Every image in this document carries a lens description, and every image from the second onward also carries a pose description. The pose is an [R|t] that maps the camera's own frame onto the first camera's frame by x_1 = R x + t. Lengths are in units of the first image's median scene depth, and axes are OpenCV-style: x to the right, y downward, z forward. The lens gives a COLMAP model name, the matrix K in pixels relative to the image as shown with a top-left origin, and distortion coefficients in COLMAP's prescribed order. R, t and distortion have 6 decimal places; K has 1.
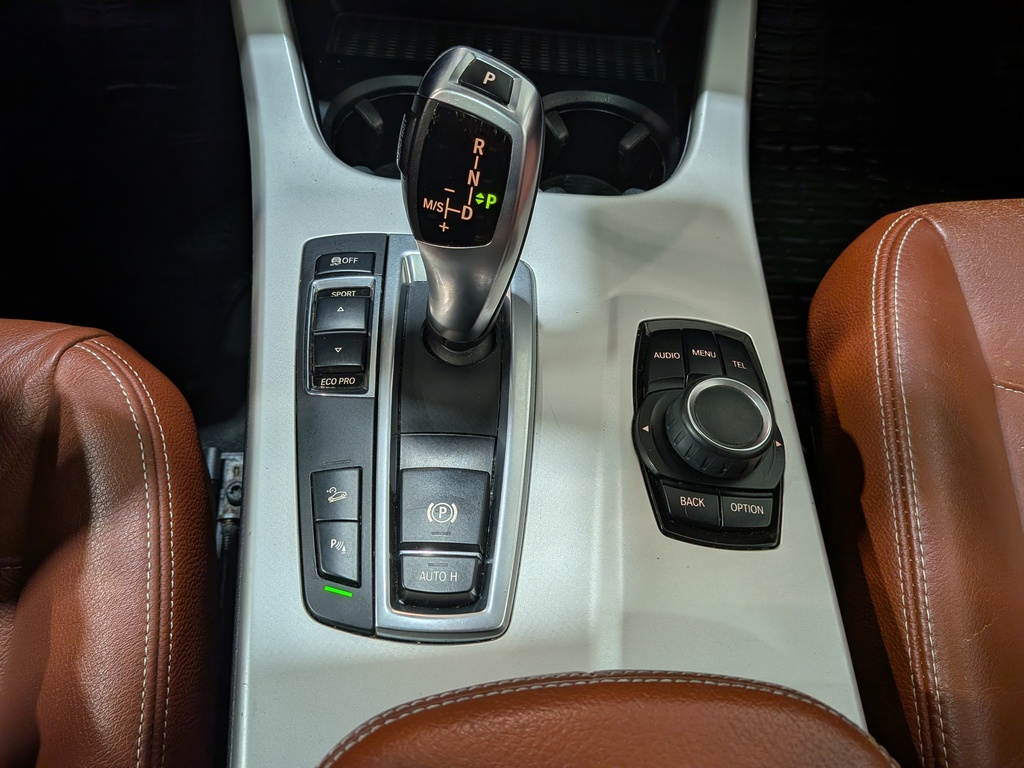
lens RADIAL K [[748.3, 0, 510.3], [0, 748.3, 355.3], [0, 0, 1]] dist [0.082654, -0.176498]
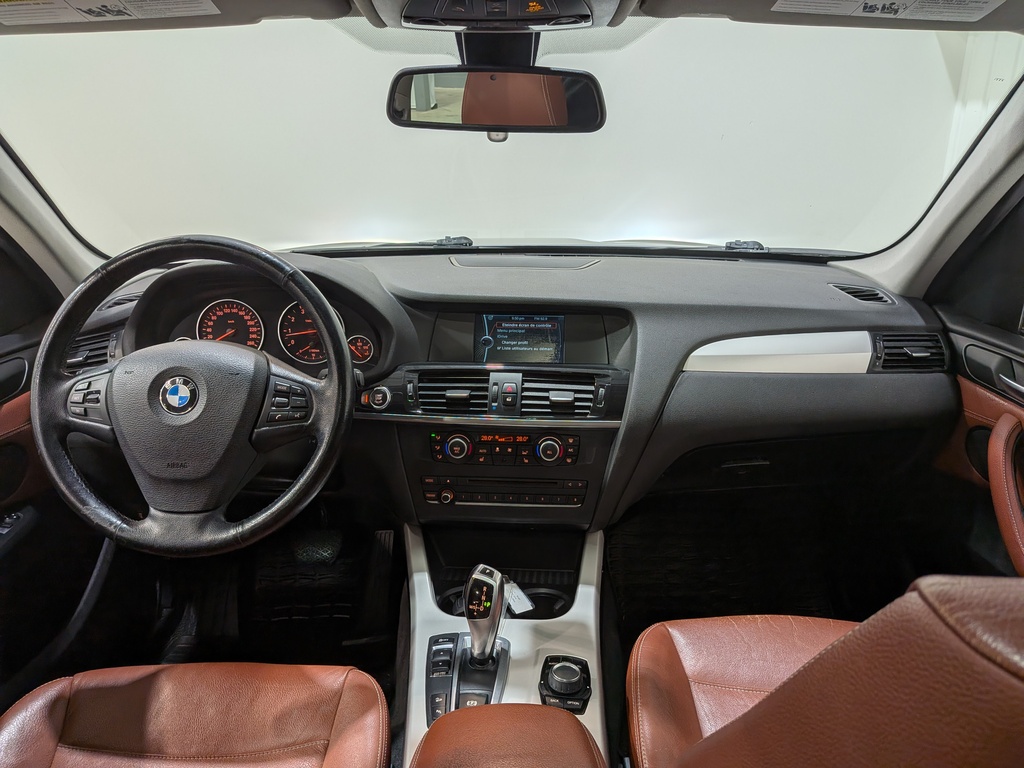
lens RADIAL K [[750.1, 0, 526.9], [0, 750.1, 388.1], [0, 0, 1]] dist [0.094884, -0.195814]
pose [[0.996064, -0.067257, -0.057737, 0.346018], [0.015017, 0.769984, -0.637886, 1.034208], [0.087359, 0.634508, 0.767964, -1.903532]]
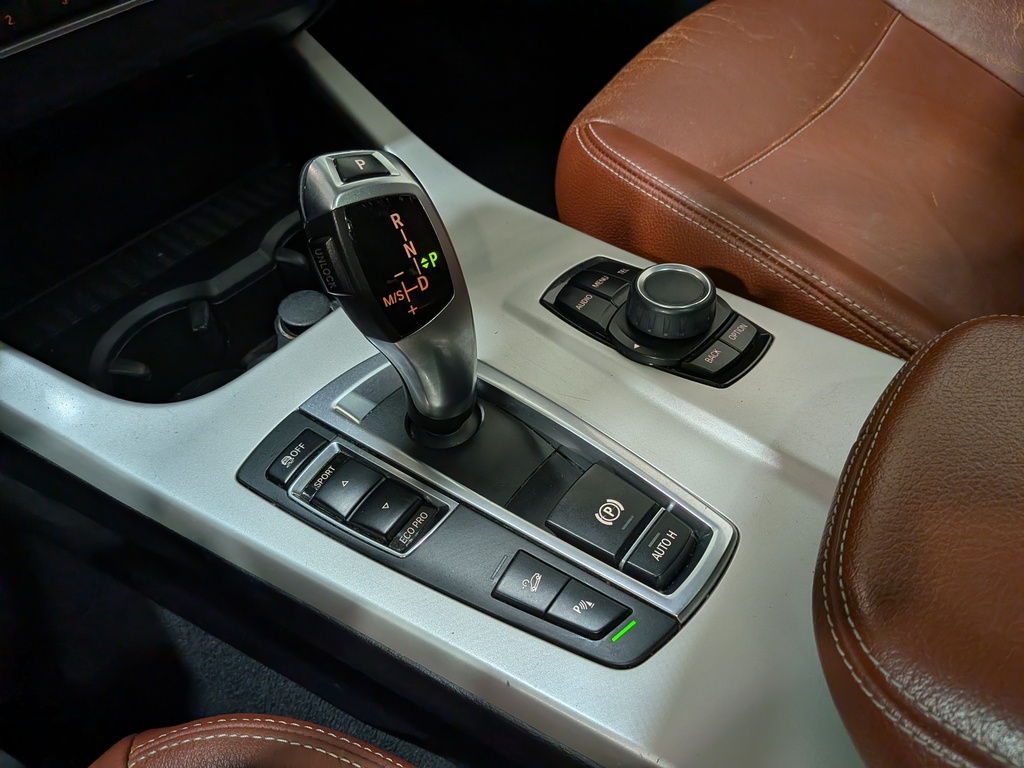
lens RADIAL K [[749.5, 0, 522.9], [0, 749.5, 376.7], [0, 0, 1]] dist [0.090865, -0.175137]
pose [[0.606210, -0.652030, 0.455375, -0.427682], [0.707800, 0.703421, 0.064949, -0.058350], [-0.362669, 0.282941, 0.887928, 0.070438]]
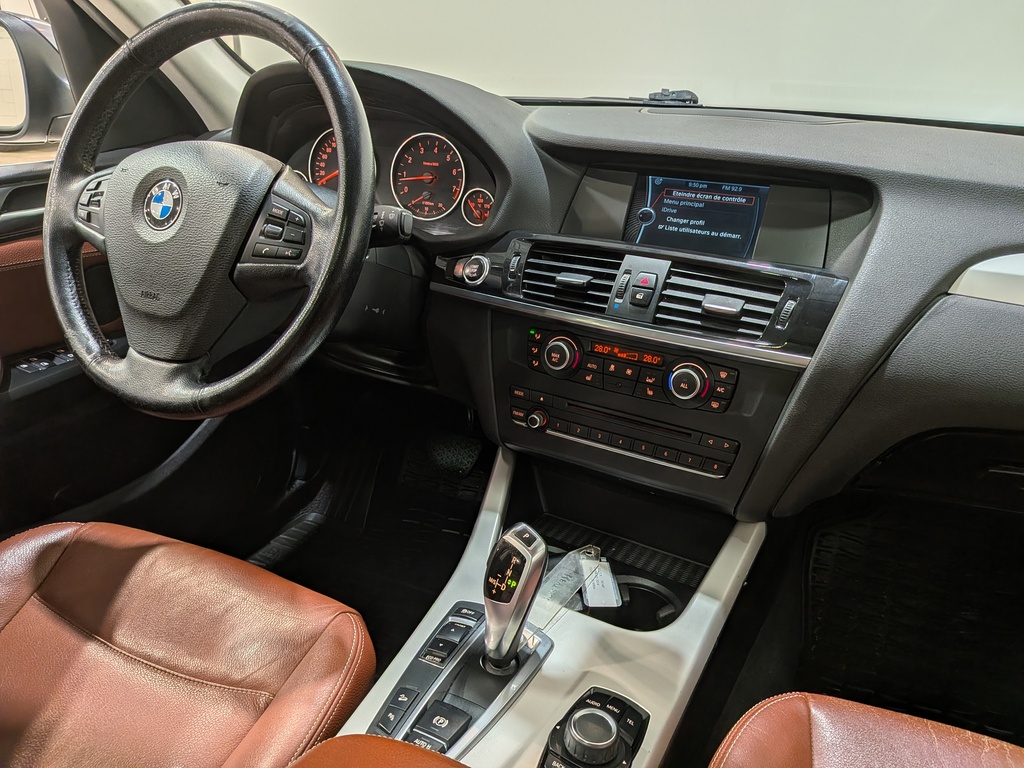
lens RADIAL K [[749.5, 0, 522.9], [0, 749.5, 376.7], [0, 0, 1]] dist [0.090865, -0.175137]
pose [[0.887755, 0.123086, -0.443555, 0.777671], [-0.364093, 0.777344, -0.513003, 0.391619], [0.281652, 0.616917, 0.734906, -0.896483]]
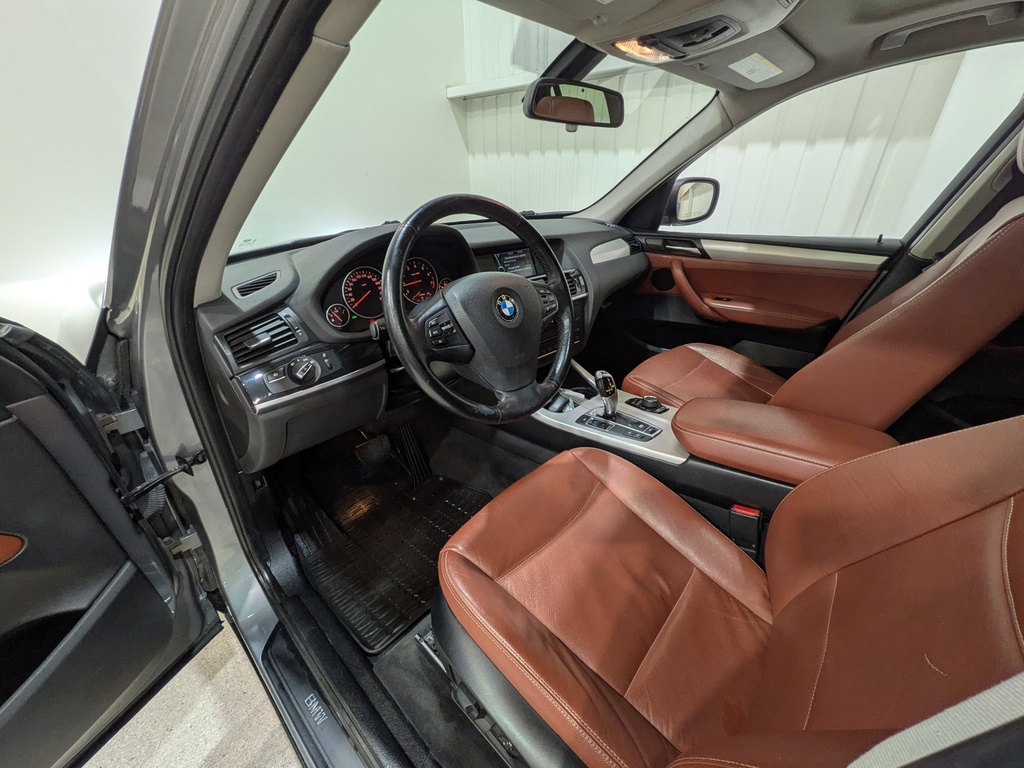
lens RADIAL K [[403.4, 0, 517.5], [0, 403.4, 379.0], [0, 0, 1]] dist [0.002405, 0.000045]
pose [[0.700127, -0.401044, 0.590751, -2.275385], [0.648169, 0.704016, -0.290239, 0.206594], [-0.299499, 0.586111, 0.752844, -1.267294]]
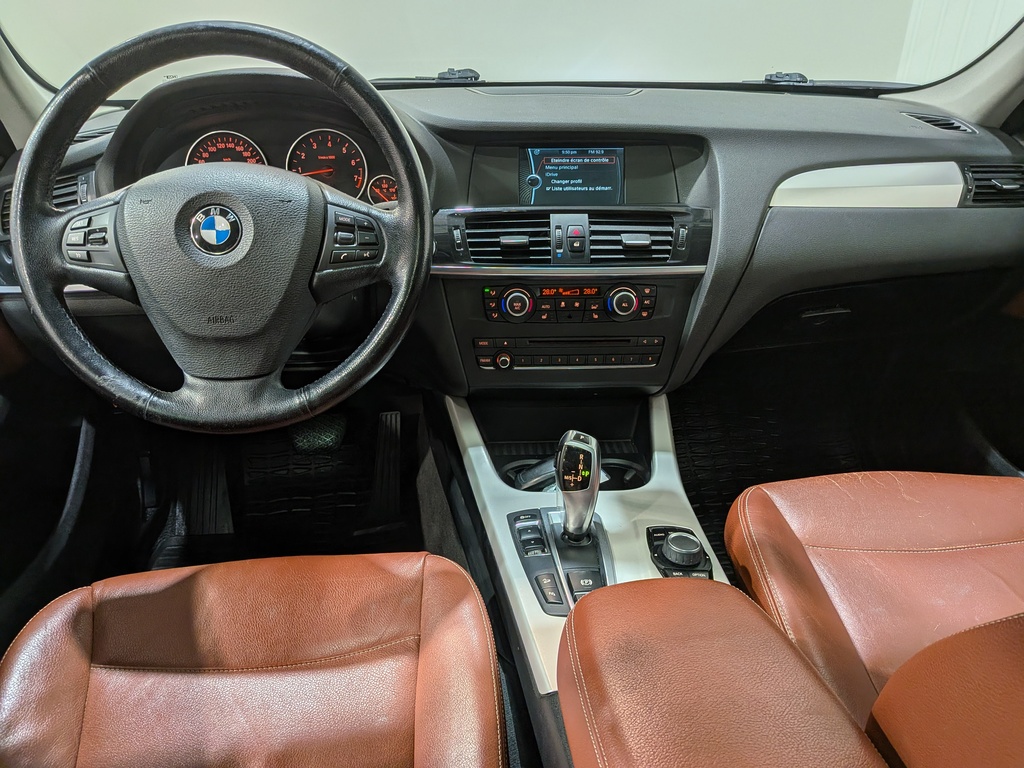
lens RADIAL K [[749.2, 0, 506.9], [0, 749.2, 378.9], [0, 0, 1]] dist [0.090169, -0.179160]
pose [[0.994663, -0.099781, 0.026252, -0.319305], [0.098452, 0.841774, -0.530776, 0.863324], [0.030863, 0.530528, 0.847105, -1.471648]]
